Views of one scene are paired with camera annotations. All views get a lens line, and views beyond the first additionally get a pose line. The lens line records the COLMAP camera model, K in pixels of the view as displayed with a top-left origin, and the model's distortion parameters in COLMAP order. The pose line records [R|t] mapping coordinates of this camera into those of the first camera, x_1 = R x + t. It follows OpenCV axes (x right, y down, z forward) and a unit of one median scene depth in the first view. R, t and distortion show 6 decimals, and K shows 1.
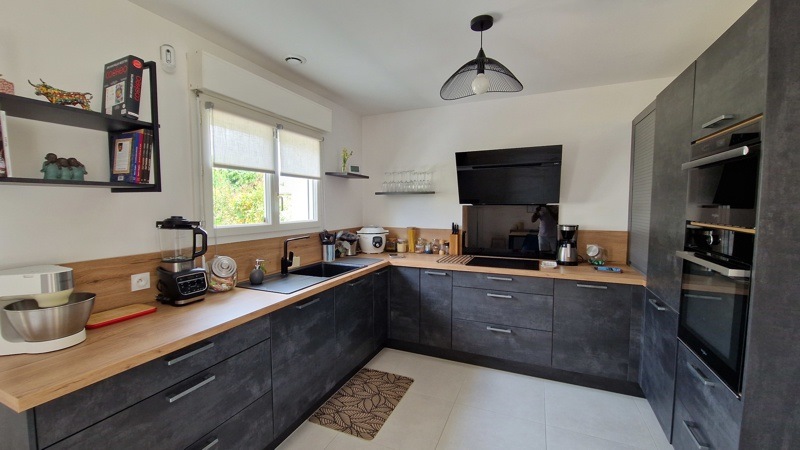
lens RADIAL K [[325.4, 0, 386.6], [0, 325.4, 226.1], [0, 0, 1]] dist [-0.004011, -0.000285]
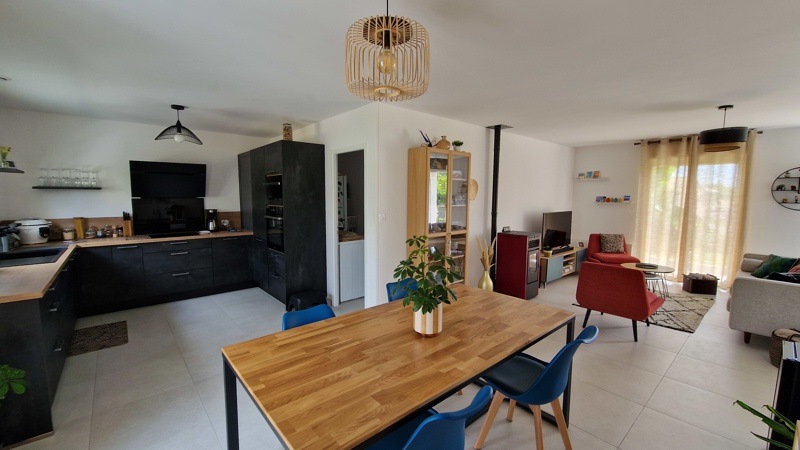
lens RADIAL K [[325.4, 0, 397.9], [0, 325.4, 226.5], [0, 0, 1]] dist [-0.004011, -0.000285]
pose [[0.402535, -0.084518, 0.911495, -0.671625], [0.054935, 0.996164, 0.068108, 0.024995], [-0.913755, 0.022657, 0.405634, -0.660541]]
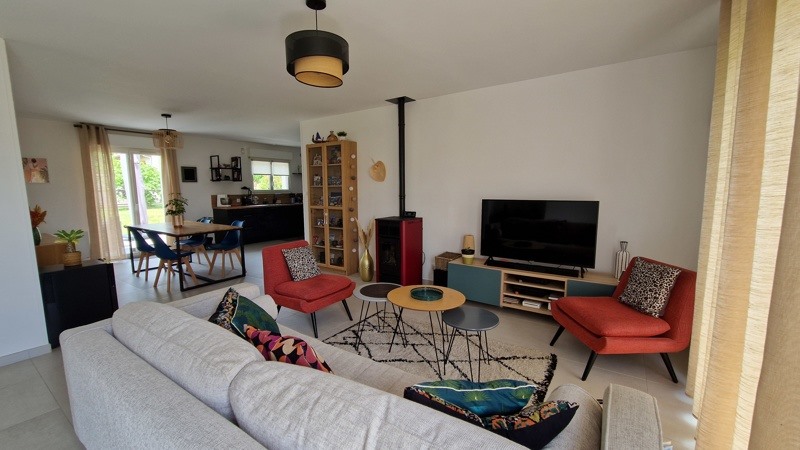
lens RADIAL K [[325.4, 0, 400.4], [0, 325.4, 226.8], [0, 0, 1]] dist [-0.004011, -0.000285]
pose [[0.988657, 0.011940, -0.149718, 1.429287], [-0.003495, 0.998394, 0.056537, 0.174042], [0.150153, -0.055372, 0.987111, -2.085057]]
